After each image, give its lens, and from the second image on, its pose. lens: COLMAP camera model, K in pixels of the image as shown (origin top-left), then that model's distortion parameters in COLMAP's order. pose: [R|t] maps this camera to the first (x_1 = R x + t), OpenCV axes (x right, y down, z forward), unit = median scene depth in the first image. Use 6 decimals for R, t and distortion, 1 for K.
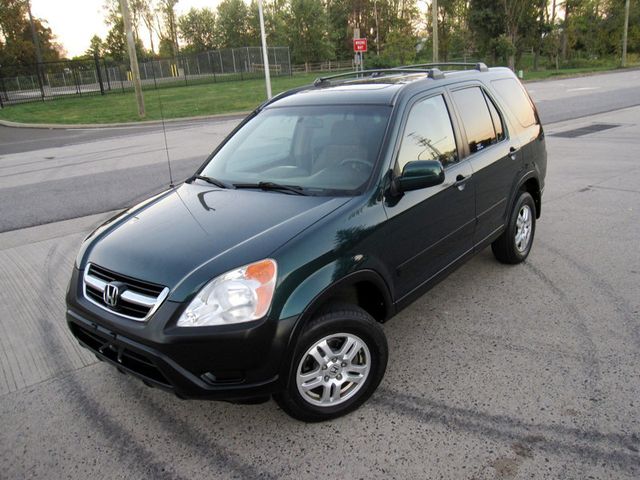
lens RADIAL K [[529.6, 0, 329.1], [0, 529.6, 231.6], [0, 0, 1]] dist [-0.082351, 0.047757]
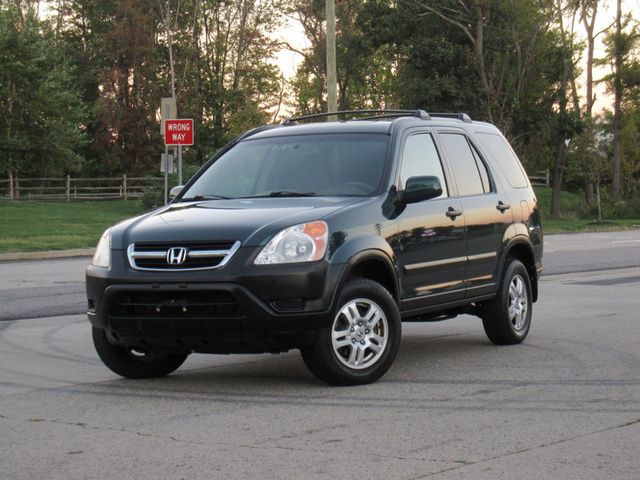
lens RADIAL K [[1733.1, 0, 320.0], [0, 1733.1, 240.0], [0, 0, 1]] dist [0.060645, -0.539335]
pose [[0.975113, 0.052440, 0.215416, -0.573058], [0.014889, 0.953942, -0.299621, 0.762540], [-0.221207, 0.295372, 0.929421, -1.630220]]
